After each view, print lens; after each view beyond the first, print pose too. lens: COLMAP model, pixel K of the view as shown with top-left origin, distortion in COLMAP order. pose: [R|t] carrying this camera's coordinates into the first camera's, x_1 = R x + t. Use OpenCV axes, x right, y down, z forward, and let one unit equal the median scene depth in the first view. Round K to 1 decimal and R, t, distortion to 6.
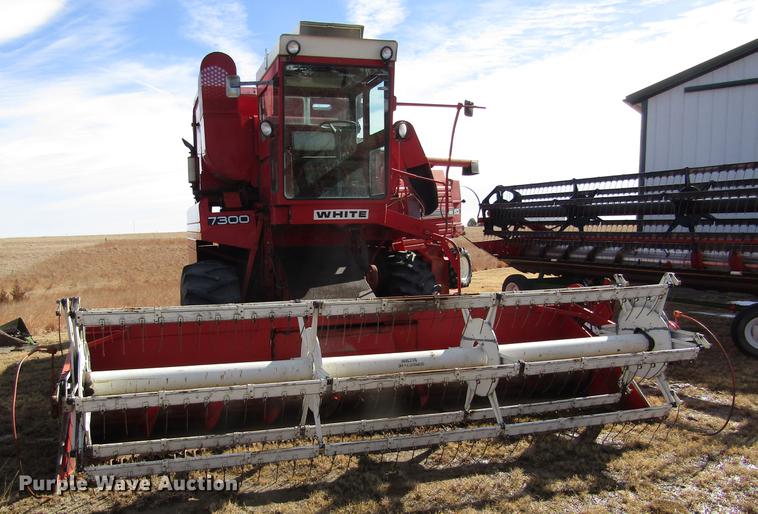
lens RADIAL K [[689.0, 0, 381.5], [0, 689.0, 257.6], [0, 0, 1]] dist [-0.019555, 0.000000]
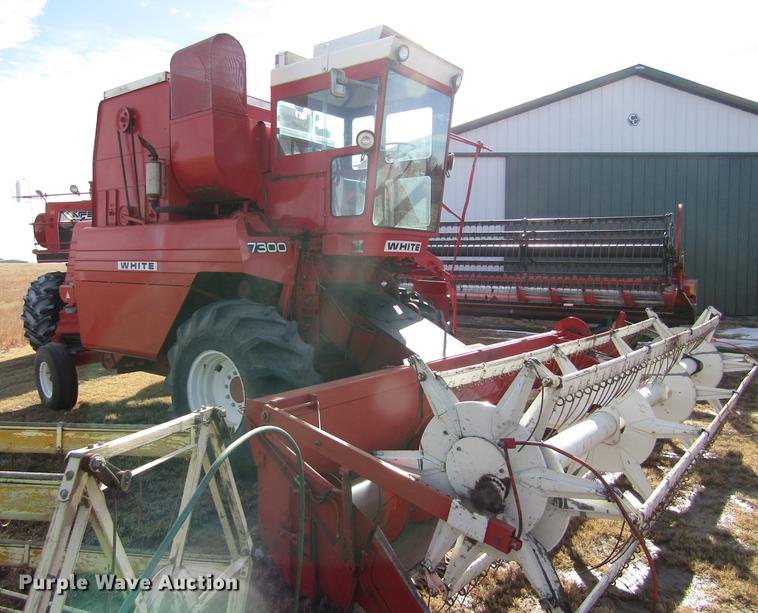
lens RADIAL K [[597.6, 0, 374.5], [0, 597.6, 304.0], [0, 0, 1]] dist [0.035676, -0.021944]
pose [[0.812143, -0.013765, 0.583296, -0.408631], [0.001484, 0.999767, 0.021527, -0.003618], [-0.583456, -0.016617, 0.811975, 0.290945]]
